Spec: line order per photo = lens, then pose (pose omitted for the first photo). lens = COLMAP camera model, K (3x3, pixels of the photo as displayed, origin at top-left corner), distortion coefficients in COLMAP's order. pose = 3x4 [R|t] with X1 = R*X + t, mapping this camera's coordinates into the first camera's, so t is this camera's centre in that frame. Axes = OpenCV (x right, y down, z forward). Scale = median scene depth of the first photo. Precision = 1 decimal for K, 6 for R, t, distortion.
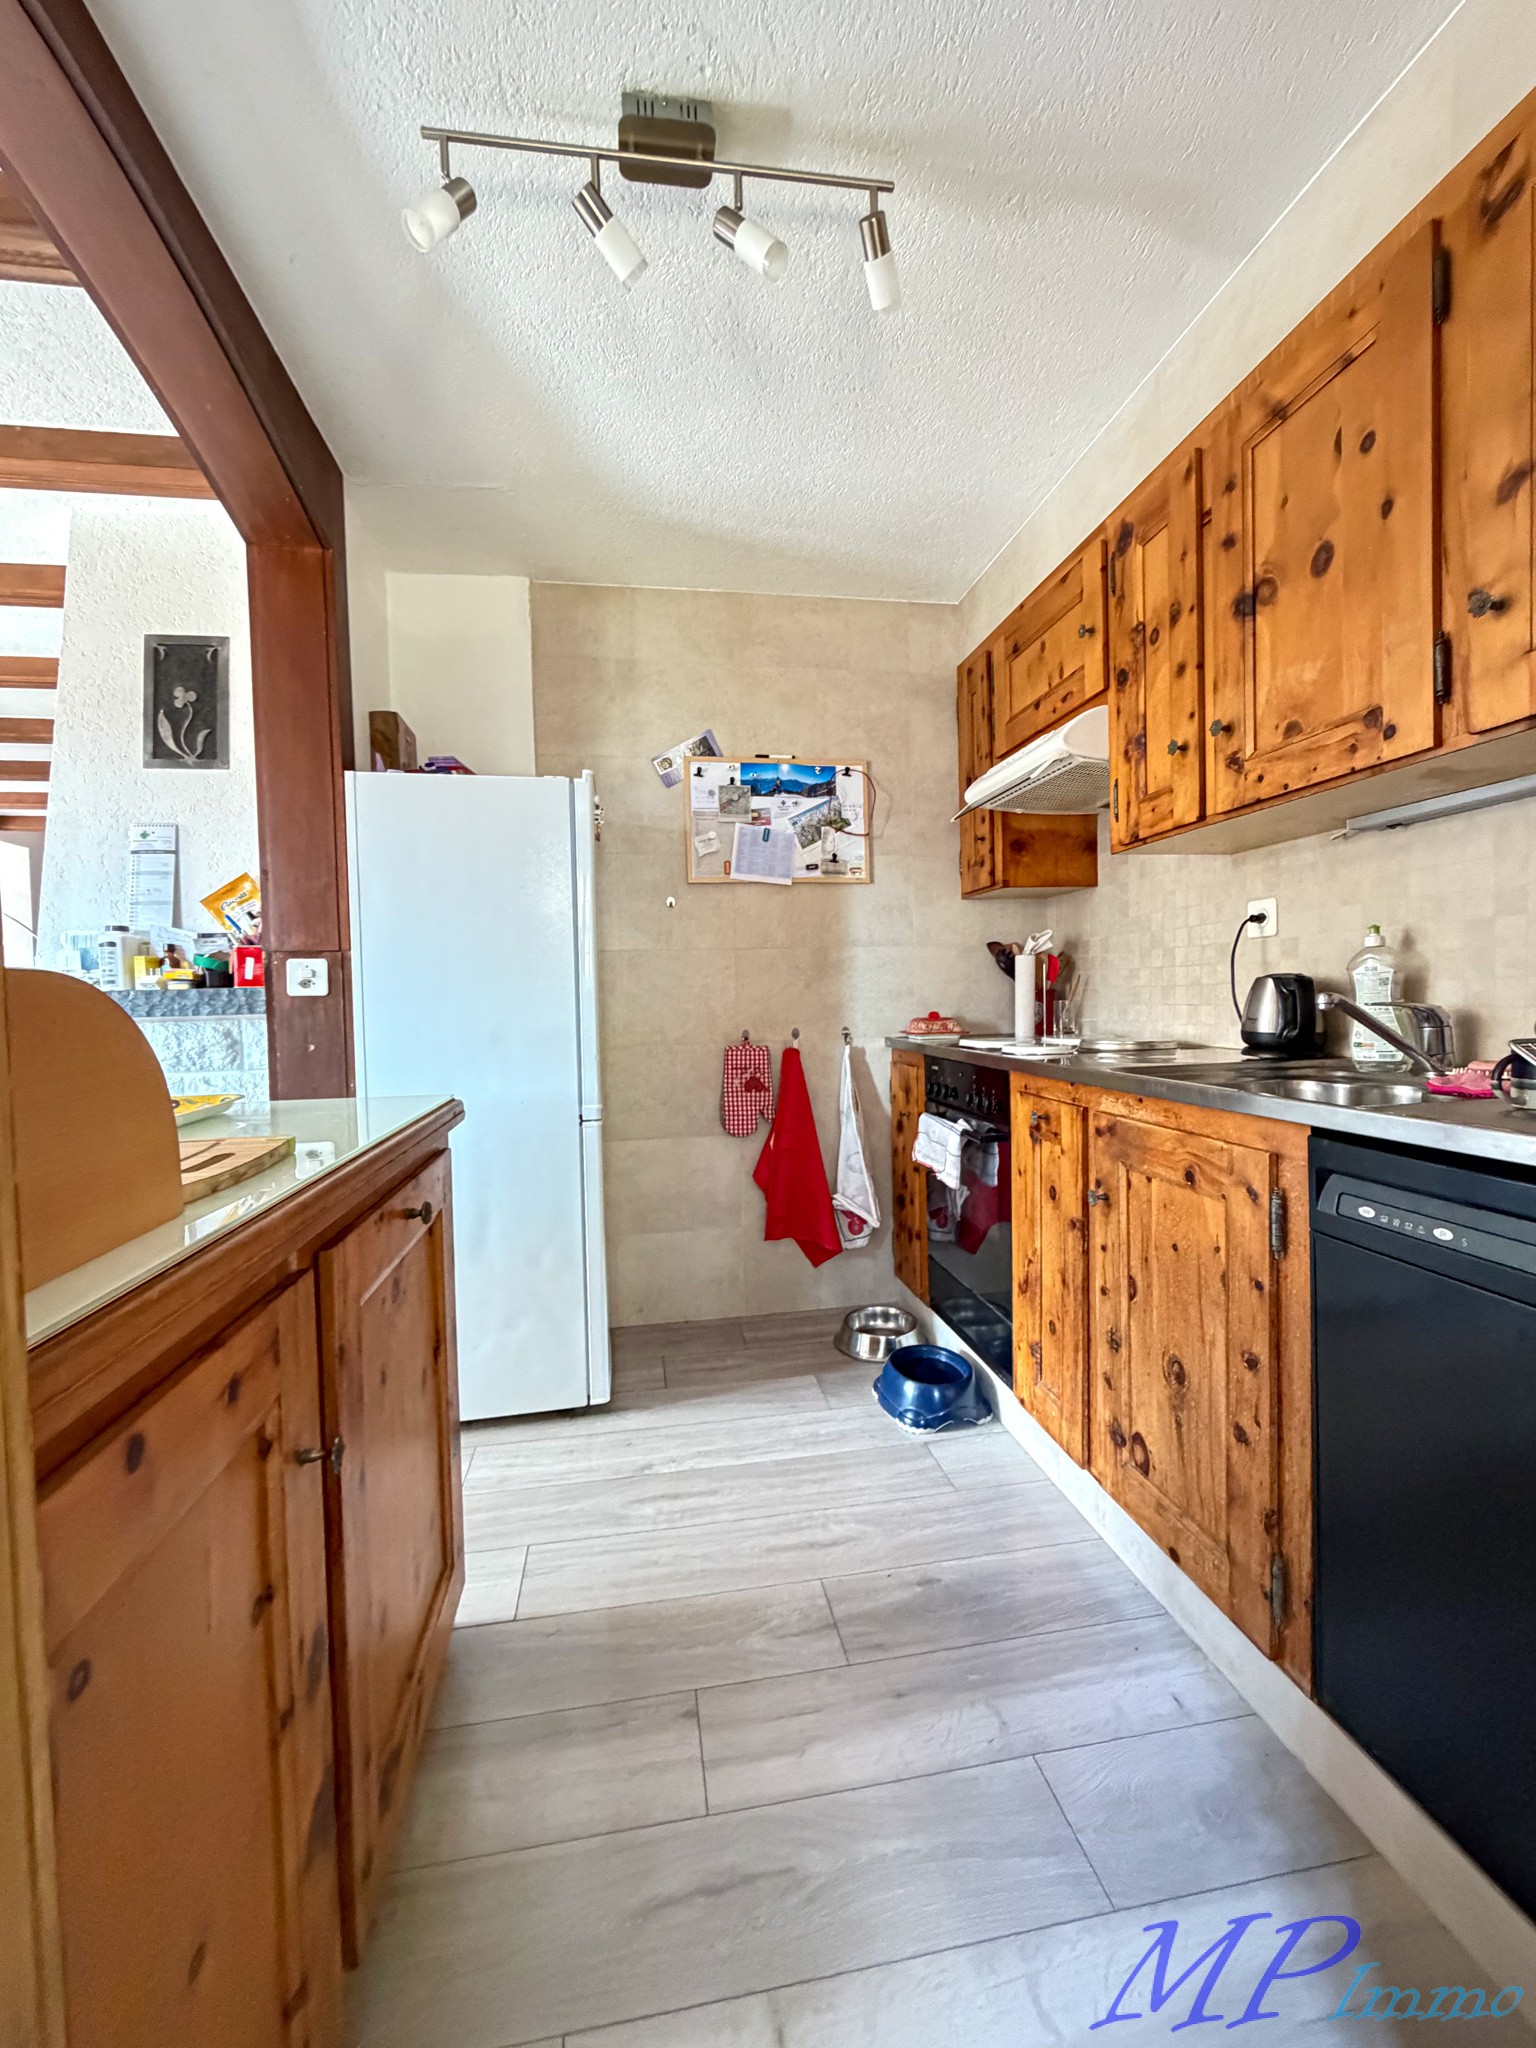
lens RADIAL K [[816.0, 0, 768.0], [0, 816.0, 1020.6], [0, 0, 1]] dist [-0.012203, 0.000373]
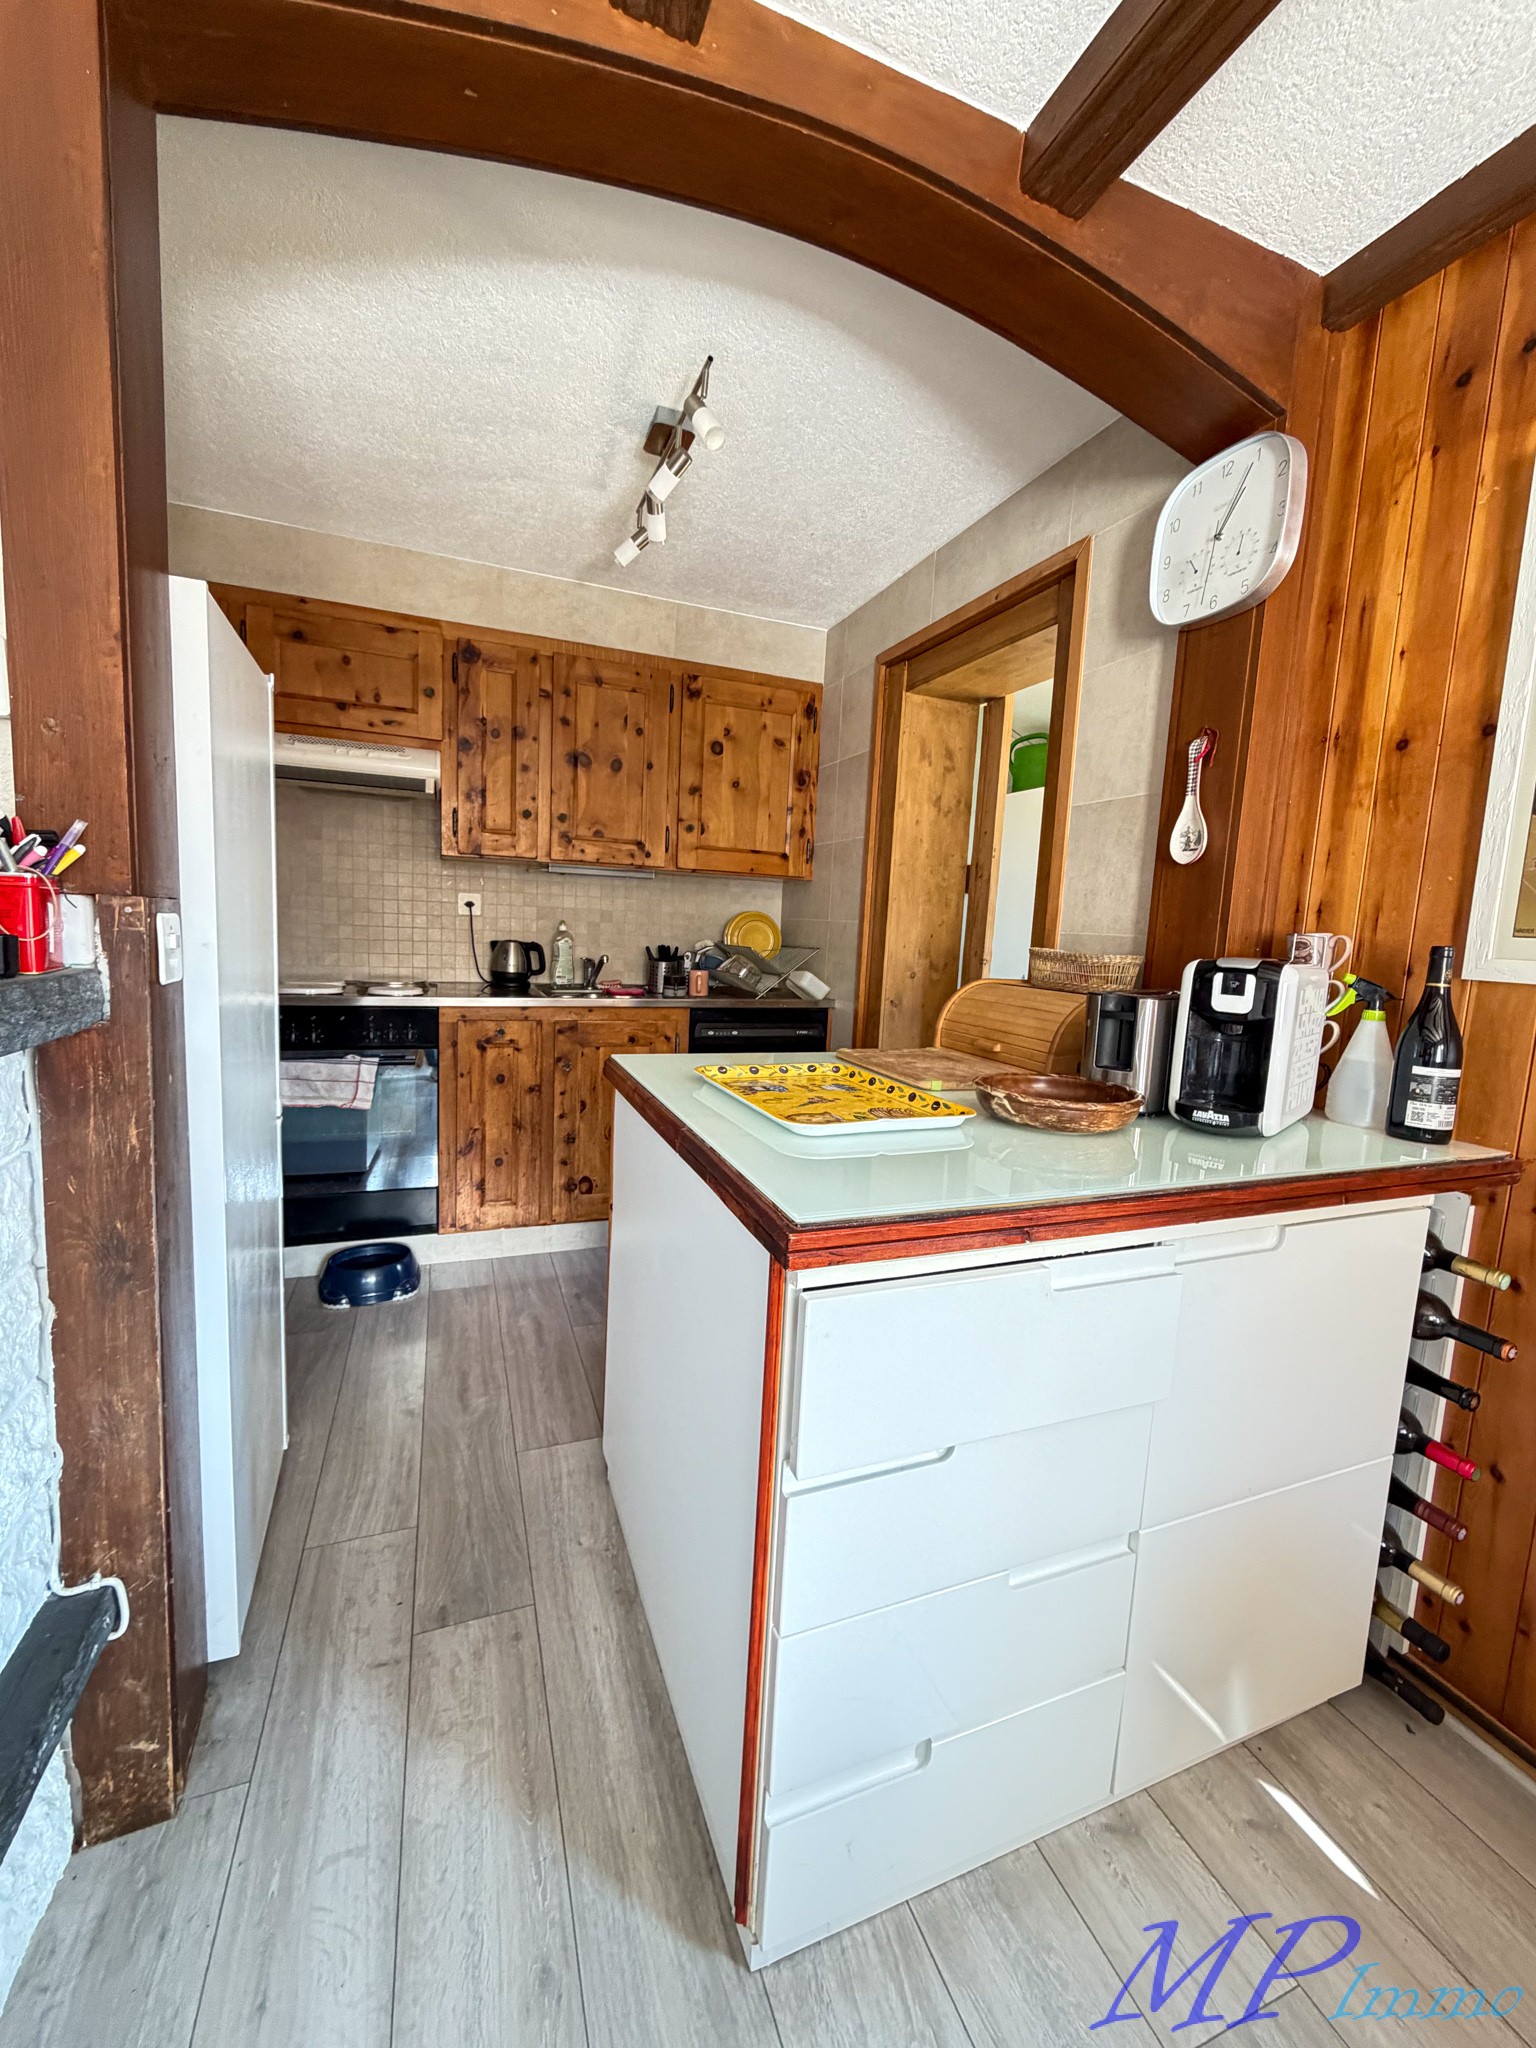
lens RADIAL K [[816.0, 0, 773.3], [0, 816.0, 1021.3], [0, 0, 1]] dist [-0.012203, 0.000373]
pose [[-0.213645, -0.103808, 0.971380, -1.539391], [-0.012013, 0.994542, 0.103641, -0.086675], [-0.976837, 0.010474, -0.213726, 0.958099]]
